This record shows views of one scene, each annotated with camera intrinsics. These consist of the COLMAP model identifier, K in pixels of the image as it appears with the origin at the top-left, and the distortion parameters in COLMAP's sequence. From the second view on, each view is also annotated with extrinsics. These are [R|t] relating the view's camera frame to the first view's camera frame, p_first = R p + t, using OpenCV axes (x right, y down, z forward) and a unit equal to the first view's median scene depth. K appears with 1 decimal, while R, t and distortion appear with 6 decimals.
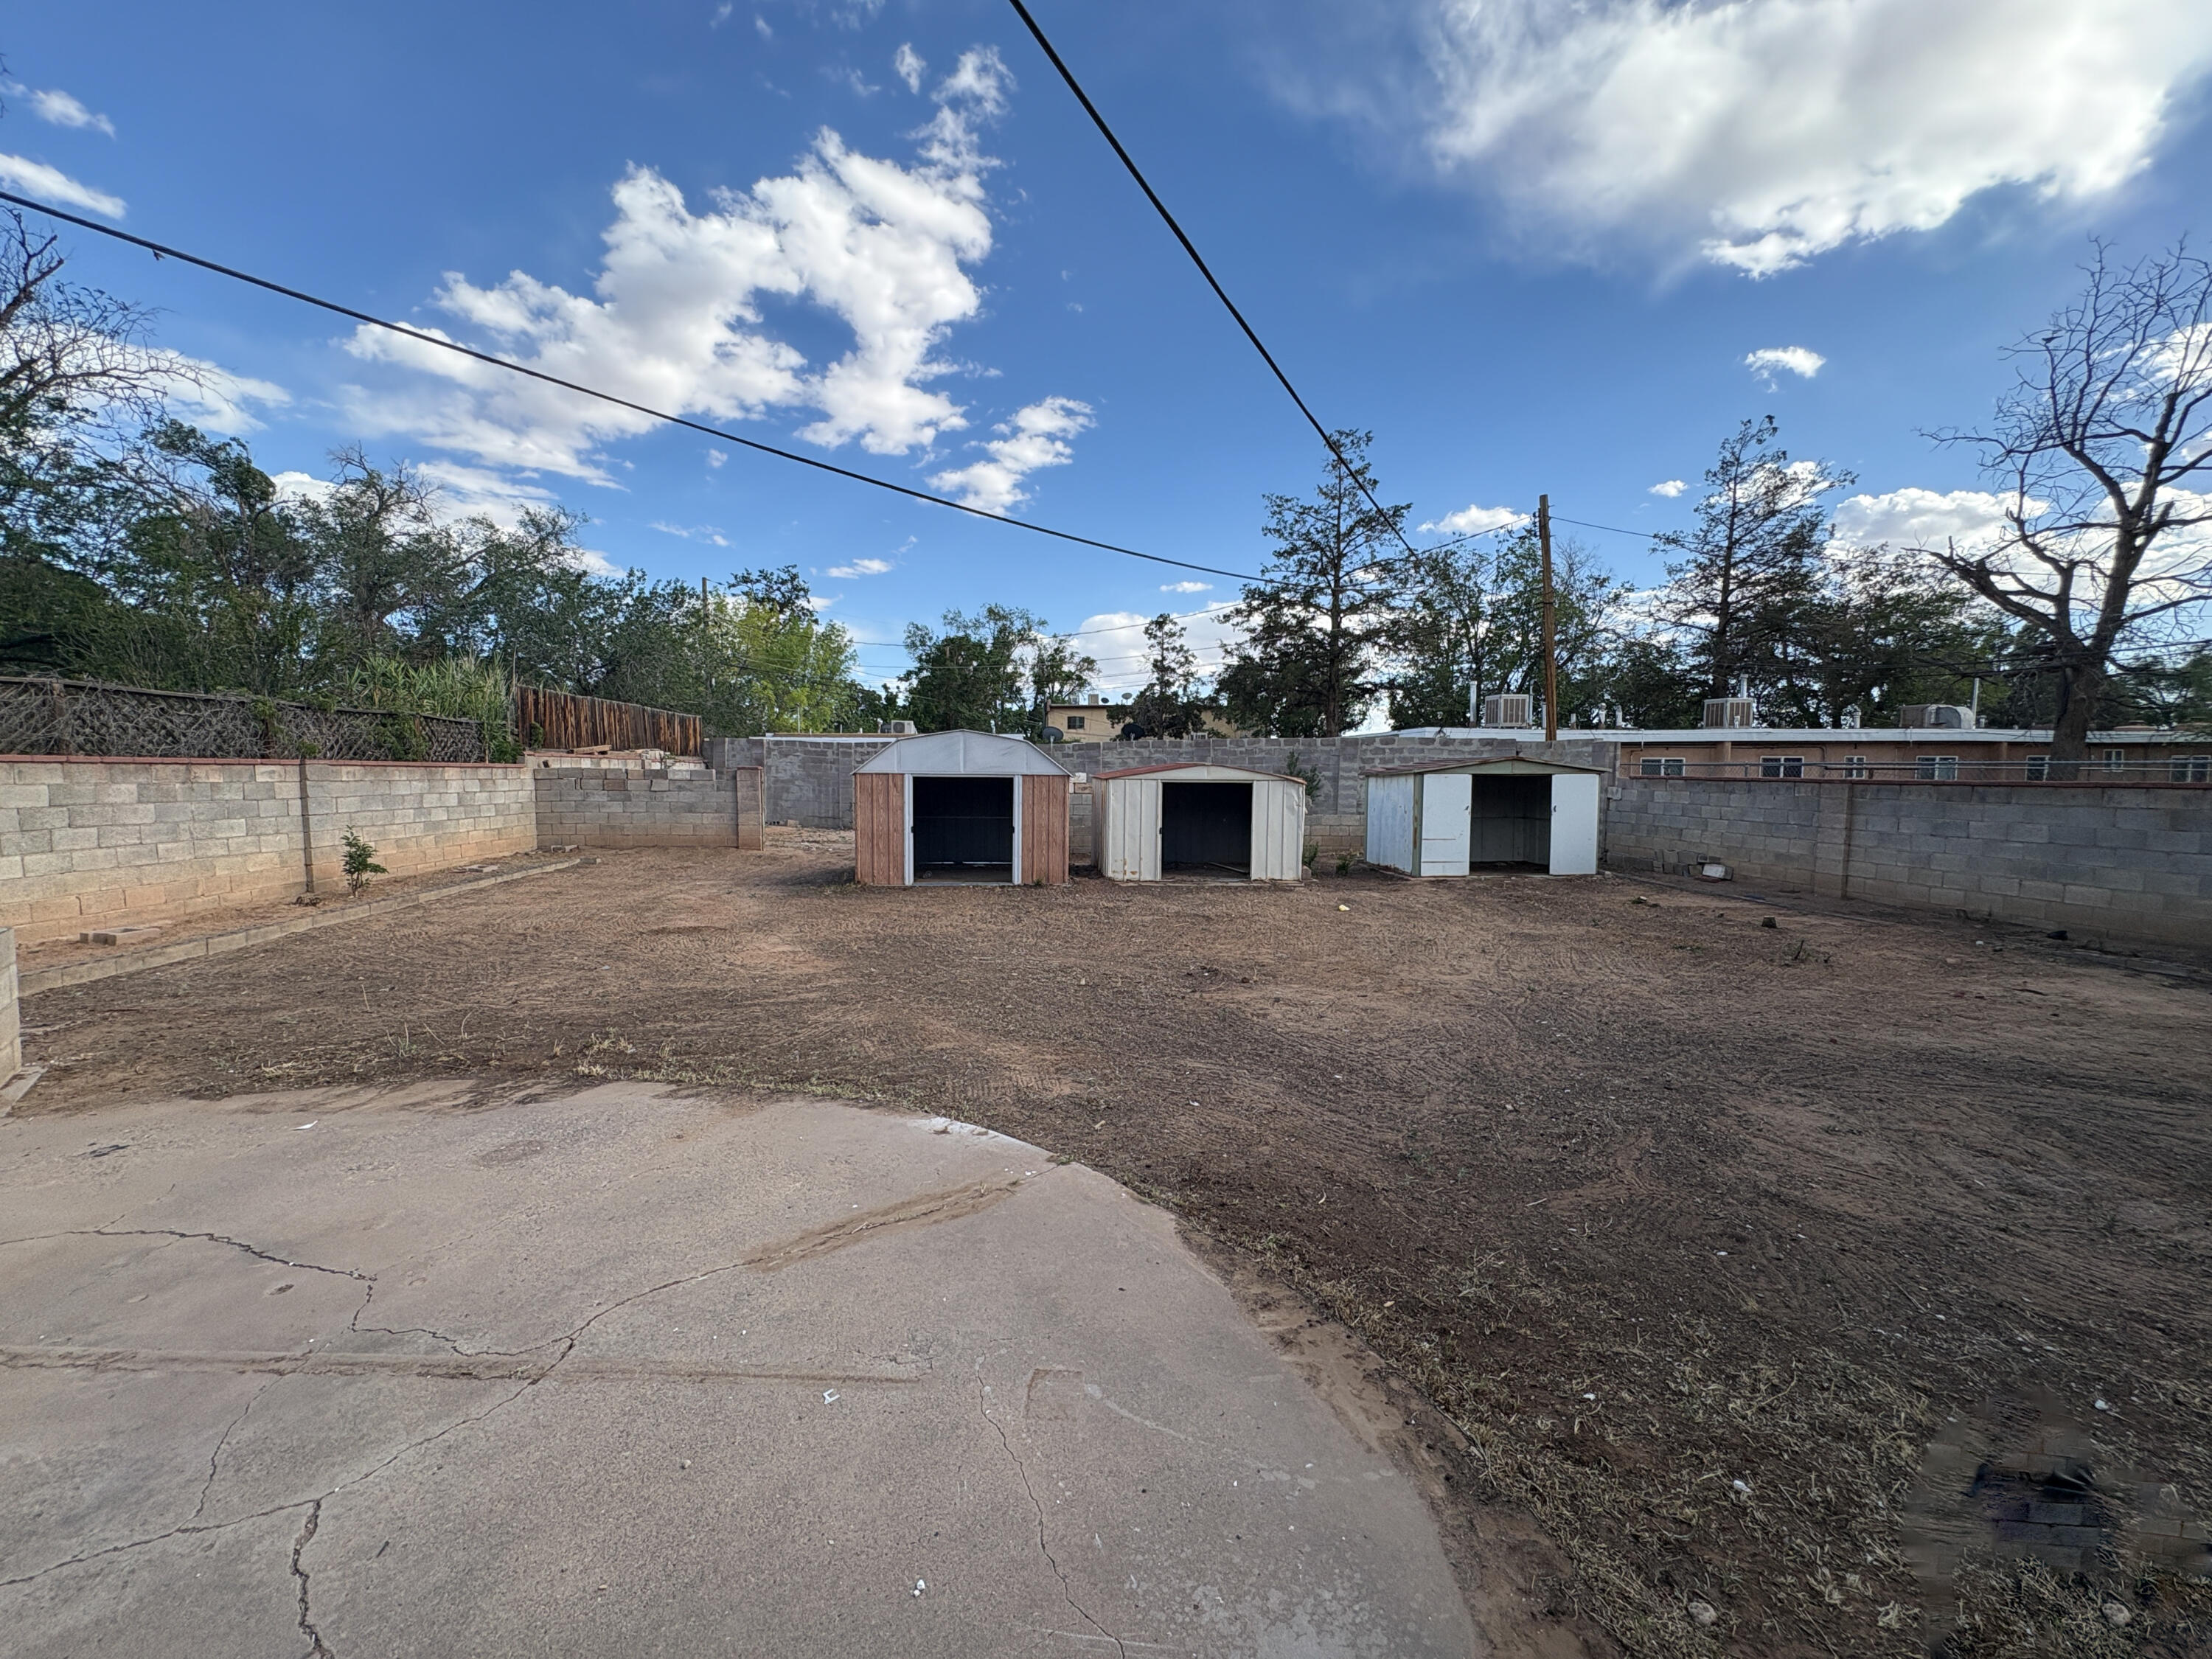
lens RADIAL K [[888.7, 0, 1106.0], [0, 888.7, 829.5], [0, 0, 1]] dist [0.000040, 0.000344]
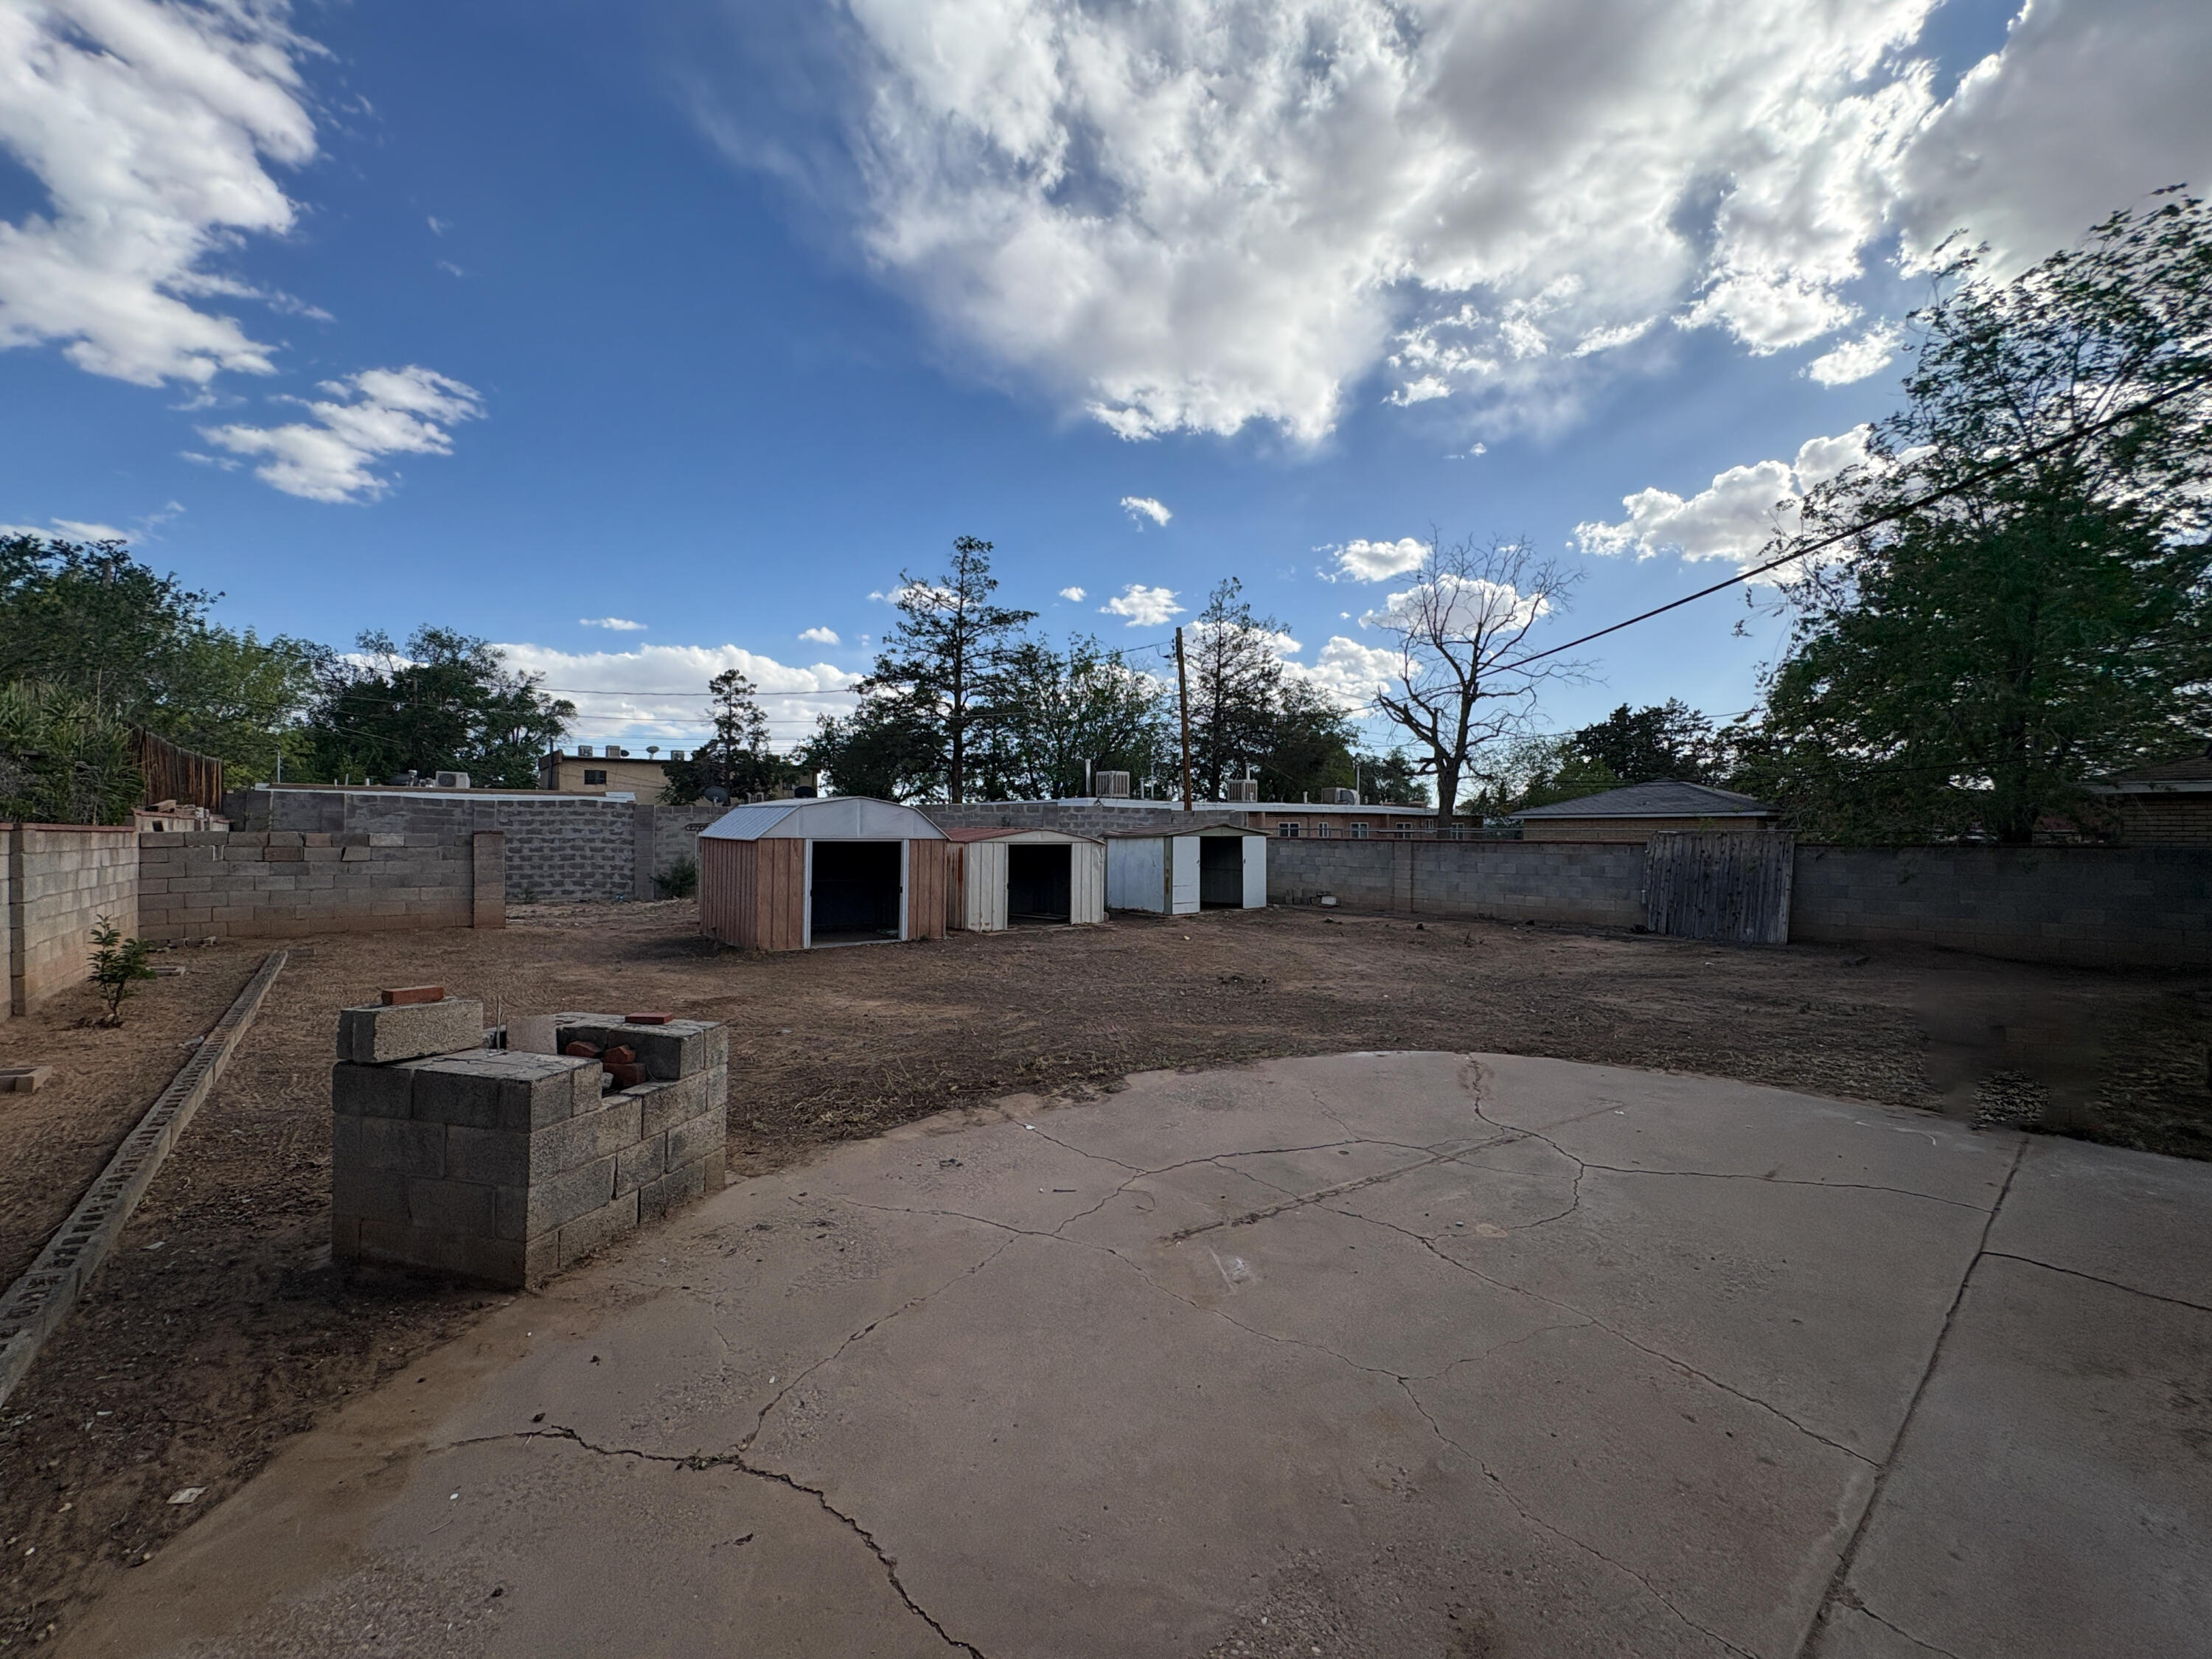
lens RADIAL K [[896.7, 0, 1105.5], [0, 896.7, 838.2], [0, 0, 1]] dist [0.008255, 0.000178]
pose [[0.827062, -0.004939, 0.562089, -0.213038], [0.037320, 0.998237, -0.046143, -0.001072], [-0.560870, 0.059140, 0.825789, -0.017037]]
